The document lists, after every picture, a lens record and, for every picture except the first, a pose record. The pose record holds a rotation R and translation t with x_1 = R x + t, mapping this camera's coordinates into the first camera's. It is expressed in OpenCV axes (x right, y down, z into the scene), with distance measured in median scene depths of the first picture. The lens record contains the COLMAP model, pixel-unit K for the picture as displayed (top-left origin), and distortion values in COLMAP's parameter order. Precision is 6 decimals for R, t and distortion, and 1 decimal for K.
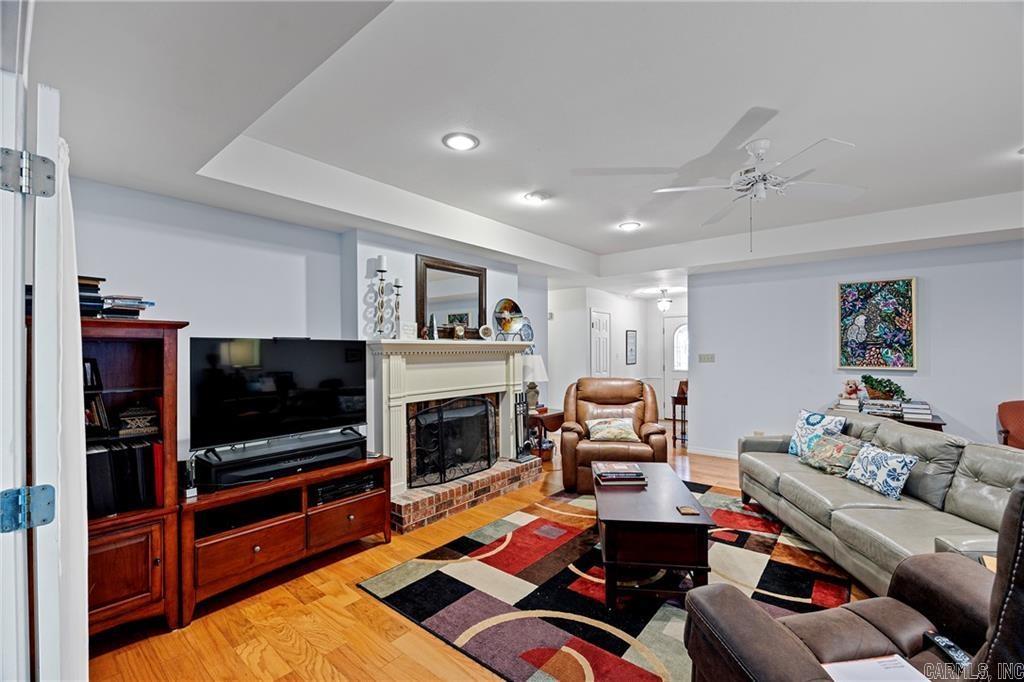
lens RADIAL K [[428.0, 0, 515.9], [0, 428.0, 347.4], [0, 0, 1]] dist [-0.014873, -0.000073]
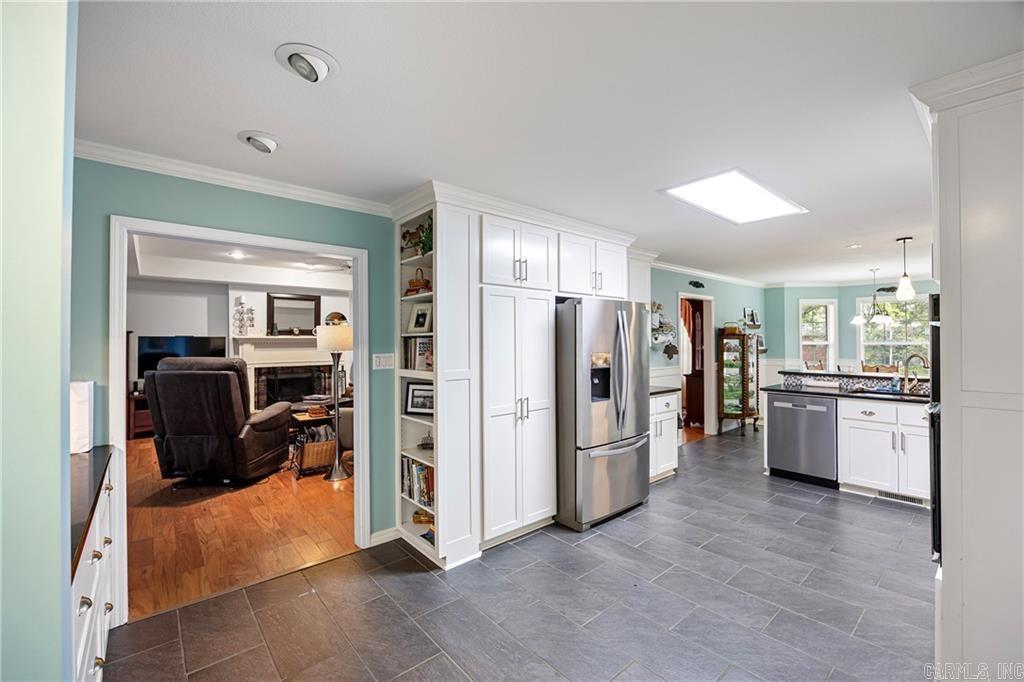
lens RADIAL K [[428.0, 0, 508.7], [0, 428.0, 336.0], [0, 0, 1]] dist [-0.014873, -0.000073]
pose [[0.984617, -0.004957, -0.174654, 1.196152], [0.004081, 0.999977, -0.005372, -0.002876], [0.174676, 0.004577, 0.984615, -0.729558]]
